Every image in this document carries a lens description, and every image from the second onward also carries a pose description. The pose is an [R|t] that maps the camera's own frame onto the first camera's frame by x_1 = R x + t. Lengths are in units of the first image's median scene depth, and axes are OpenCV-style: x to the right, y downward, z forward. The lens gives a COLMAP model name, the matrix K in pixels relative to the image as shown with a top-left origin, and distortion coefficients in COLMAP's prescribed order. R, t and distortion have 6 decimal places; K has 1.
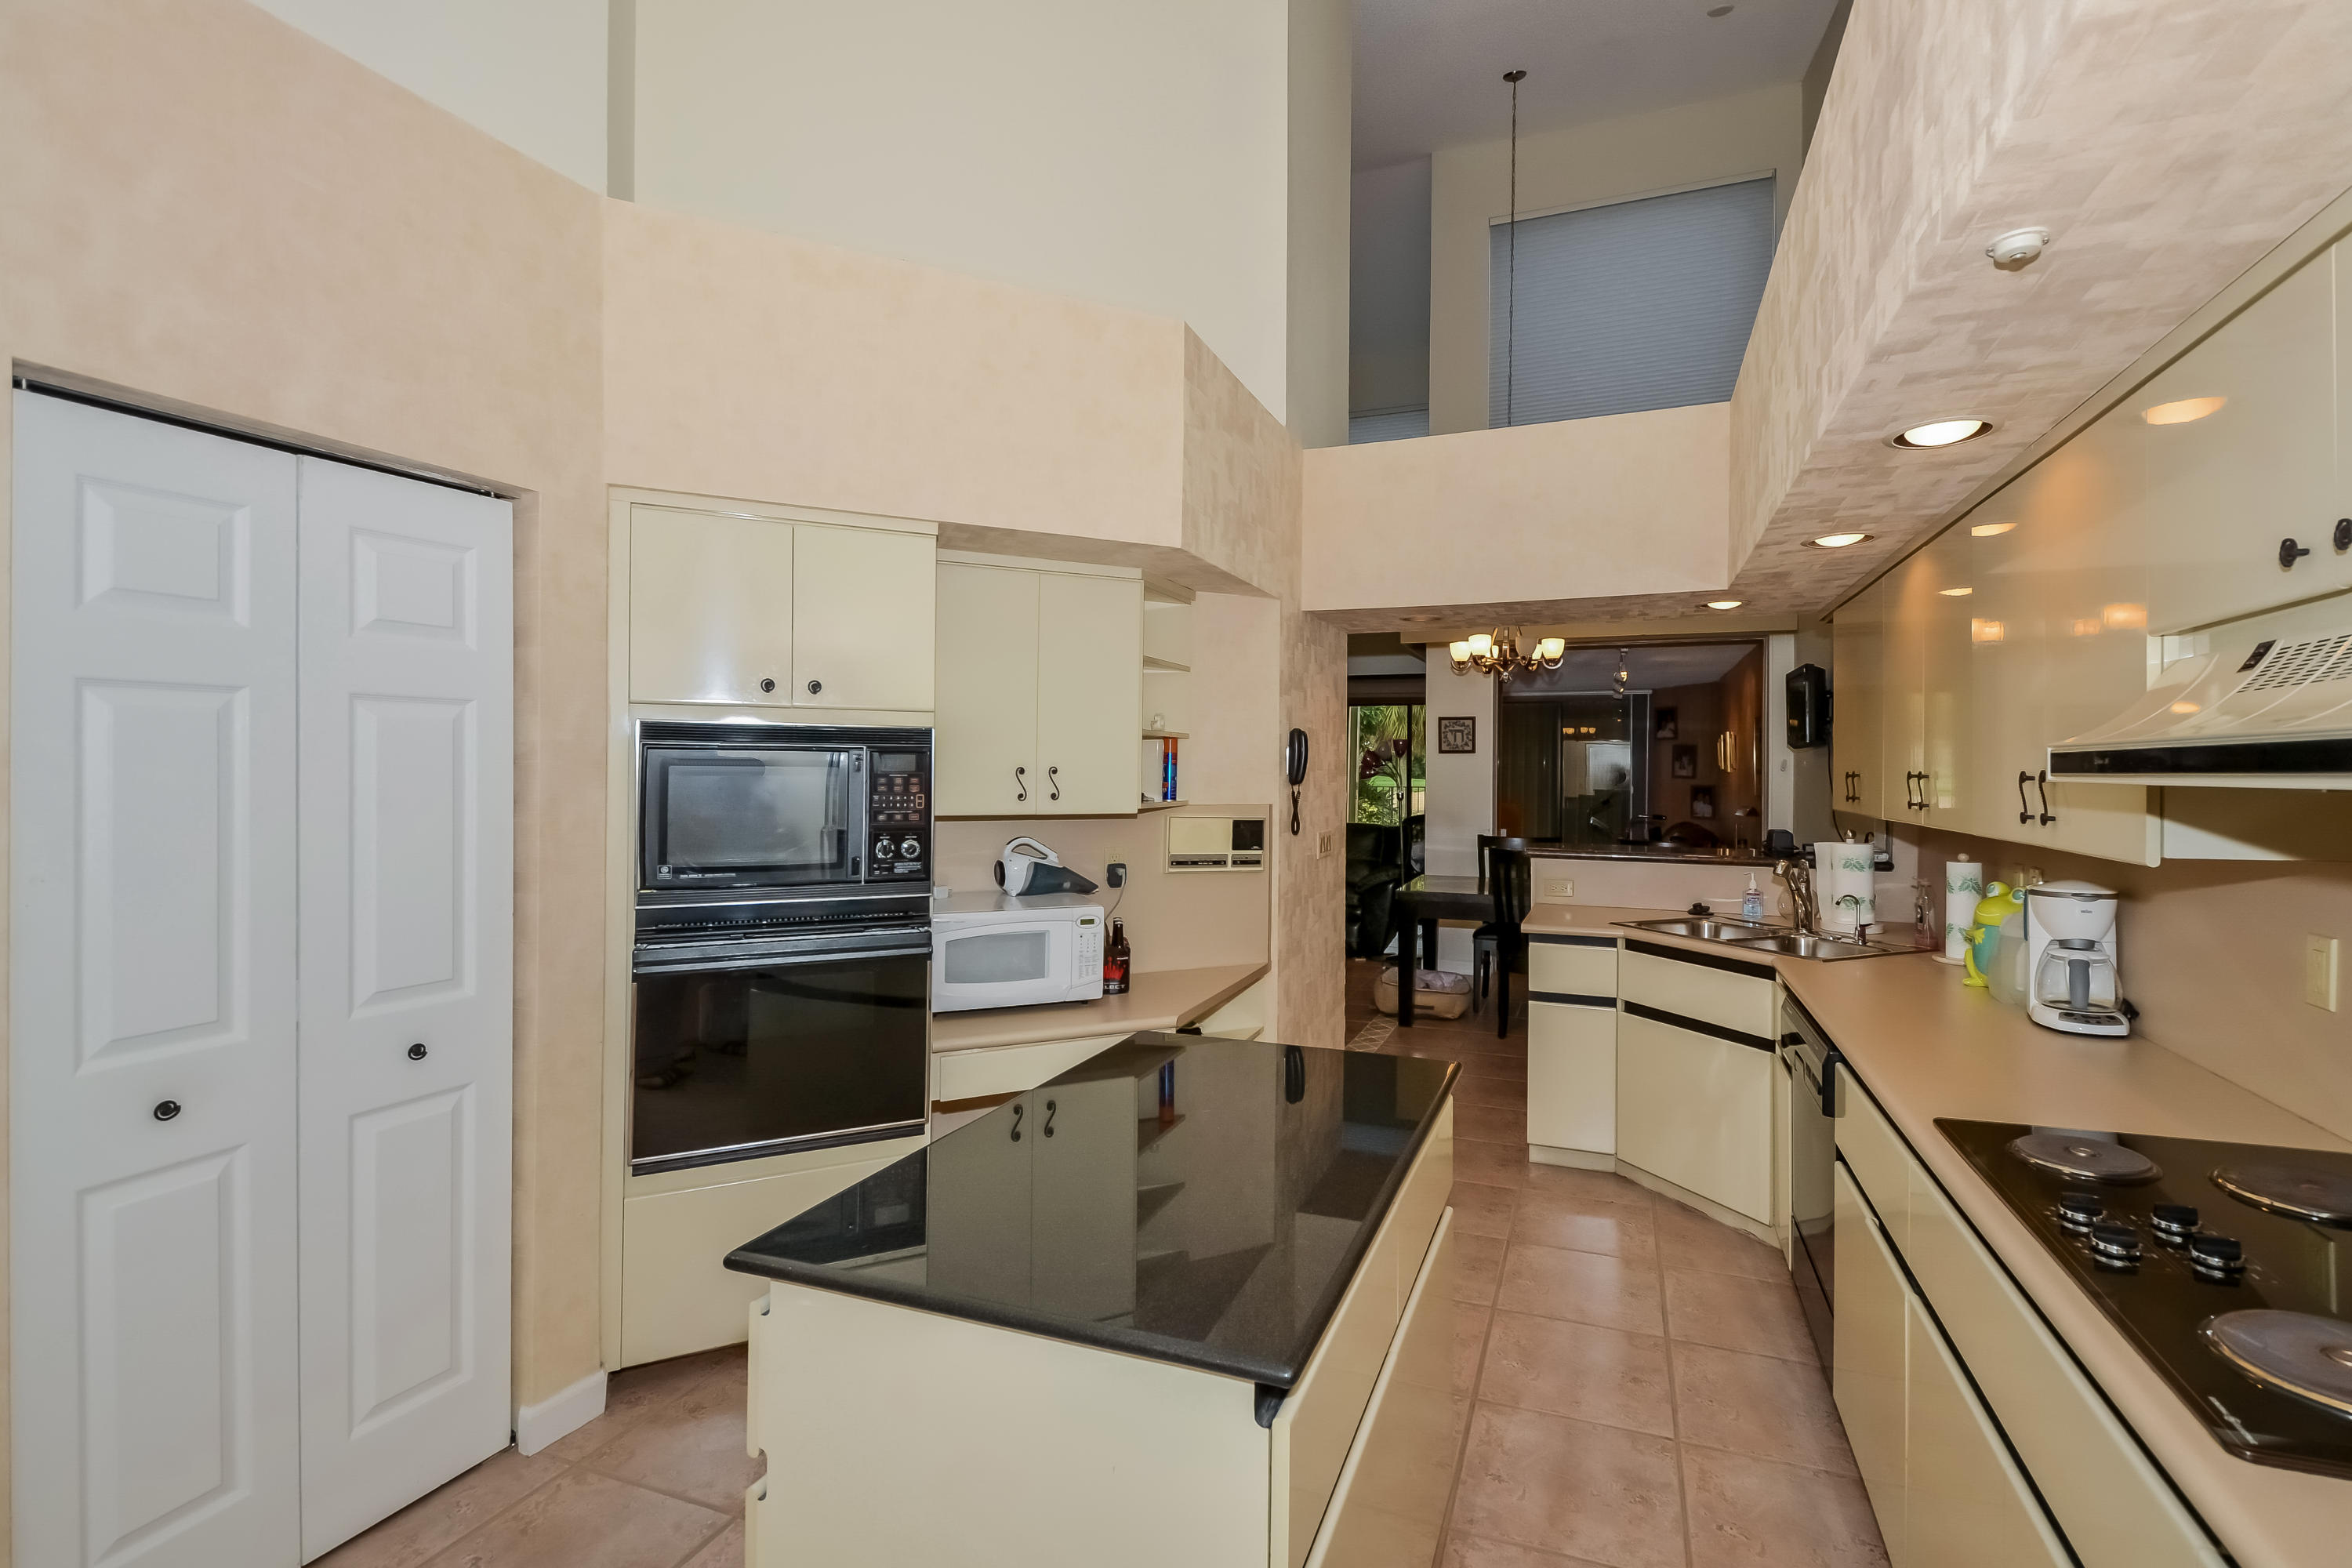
lens RADIAL K [[1023.9, 0, 1190.9], [0, 1023.9, 750.4], [0, 0, 1]] dist [0.027246, -0.000095]
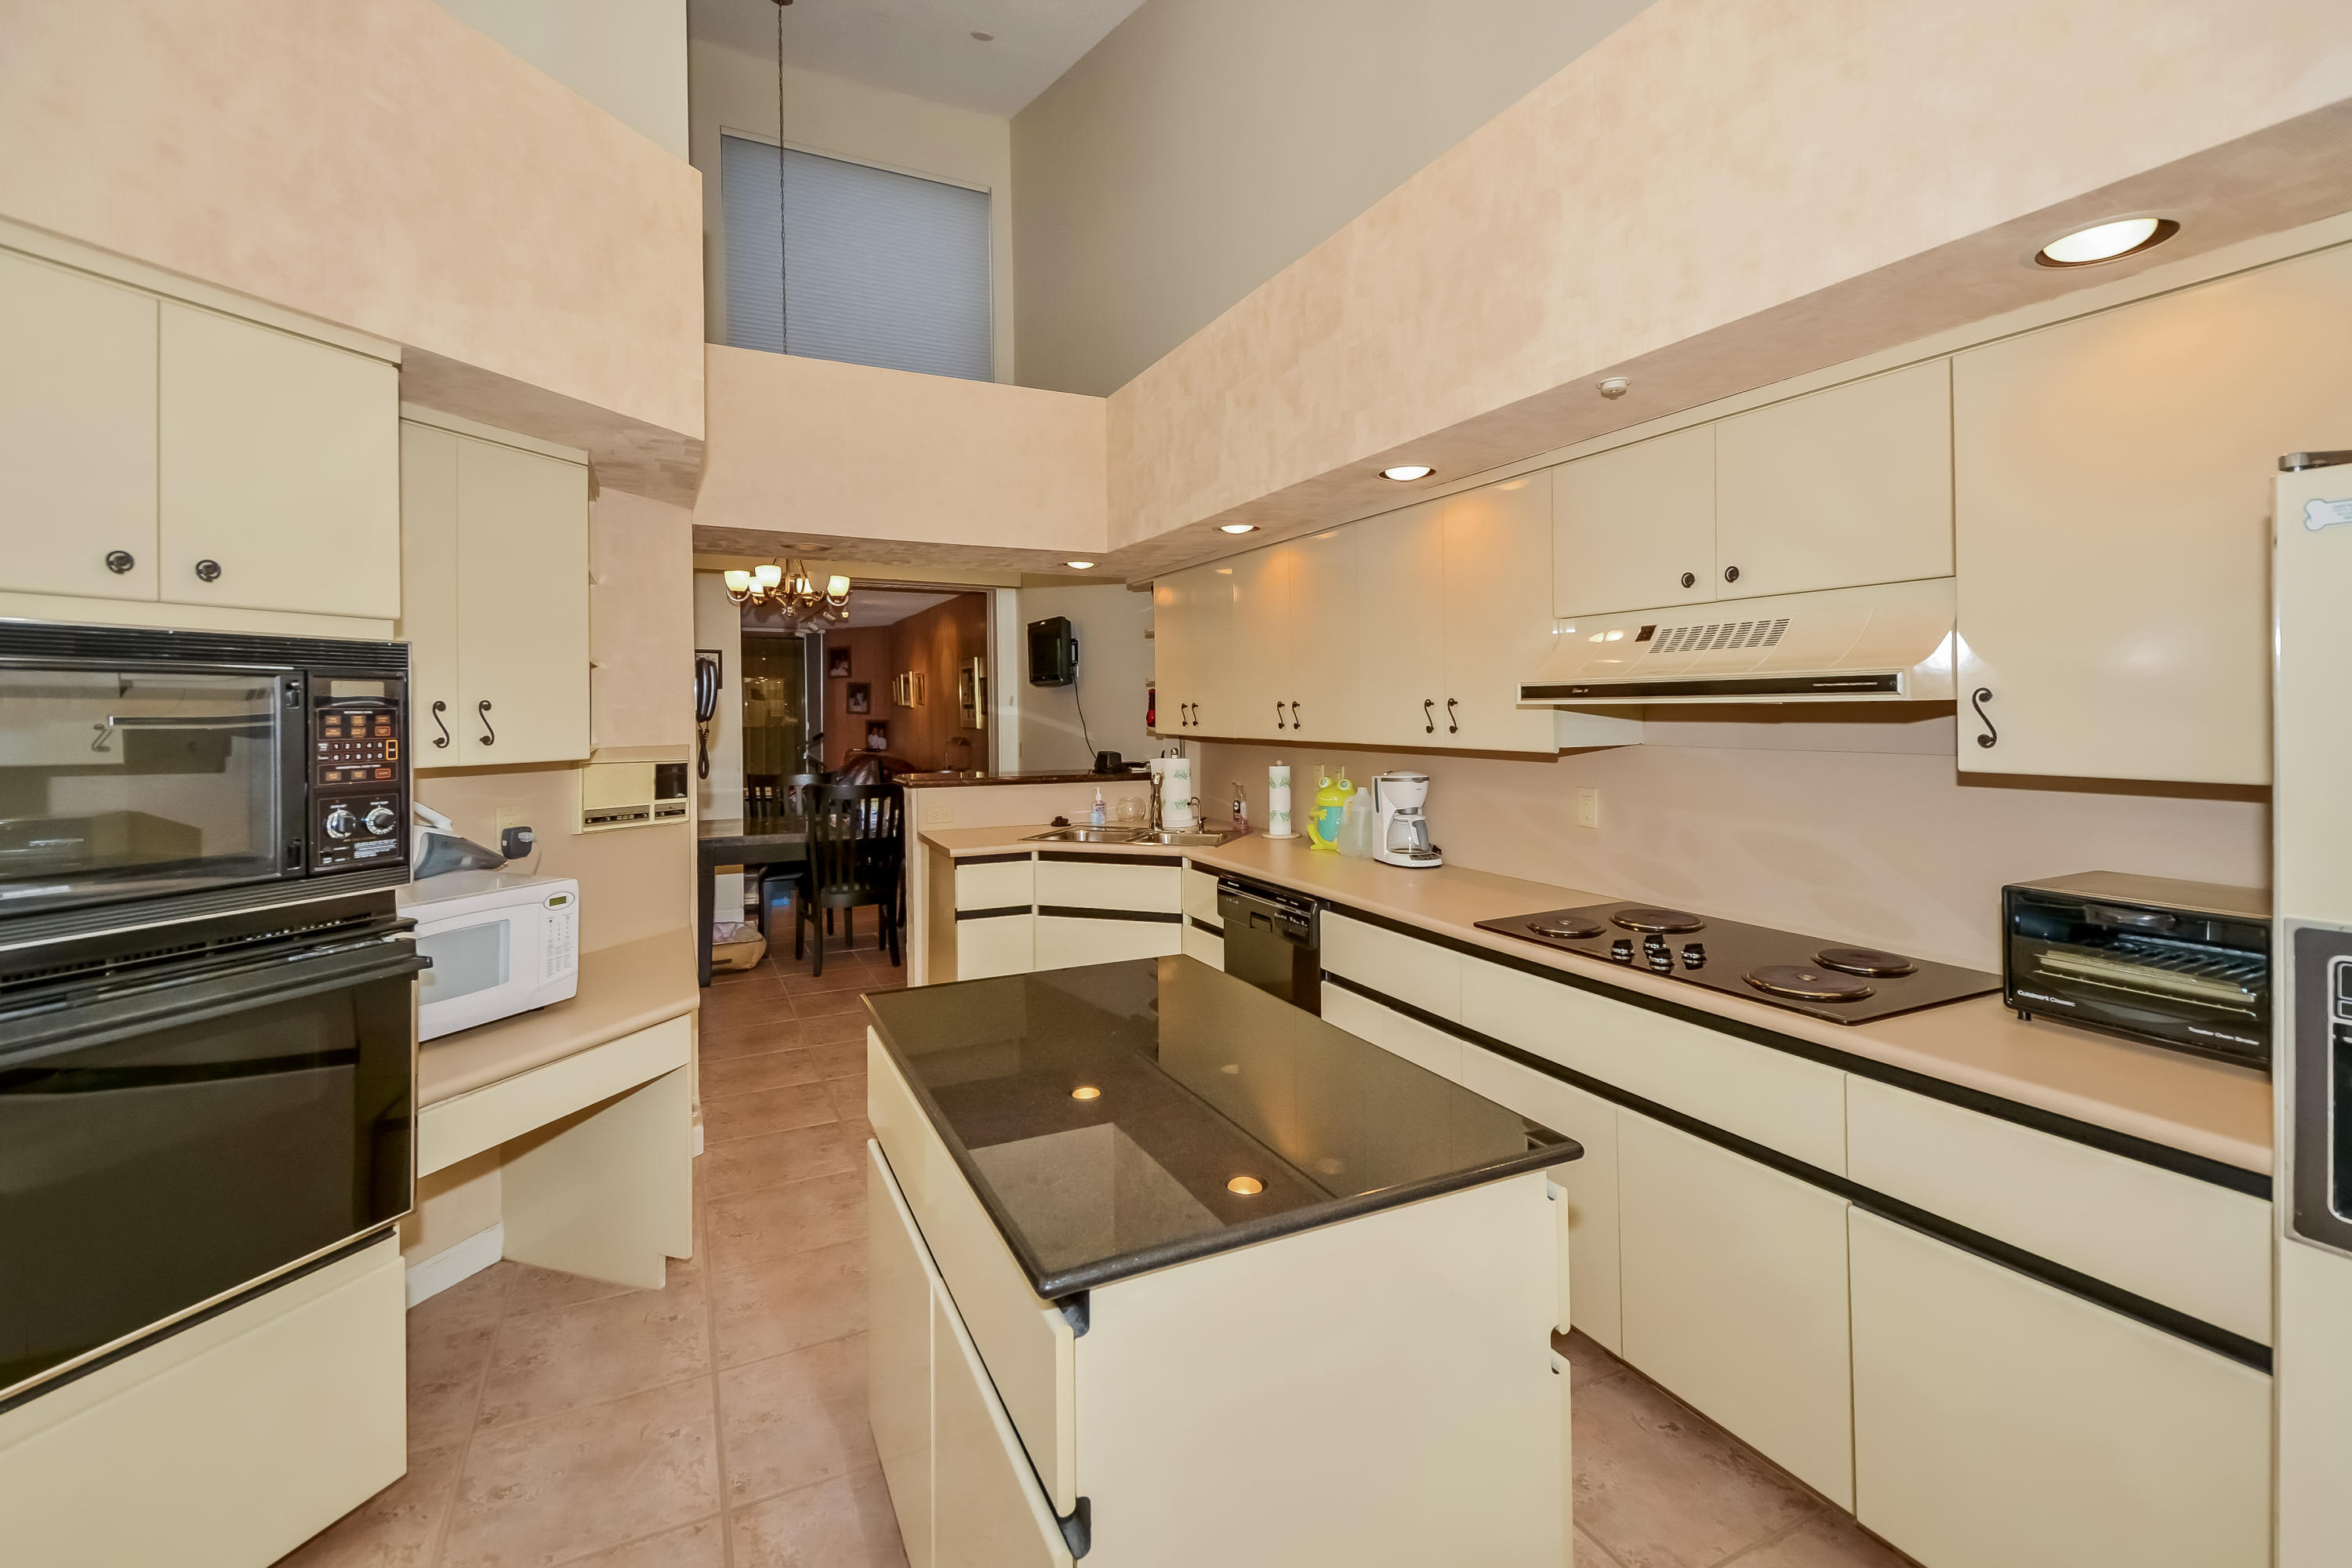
lens RADIAL K [[1021.2, 0, 1173.1], [0, 1021.2, 697.5], [0, 0, 1]] dist [0.001369, -0.000046]
pose [[0.696829, -0.000548, 0.717237, -0.337522], [-0.005924, 0.999961, 0.006520, 0.006378], [-0.717212, -0.008792, 0.696799, 0.135414]]
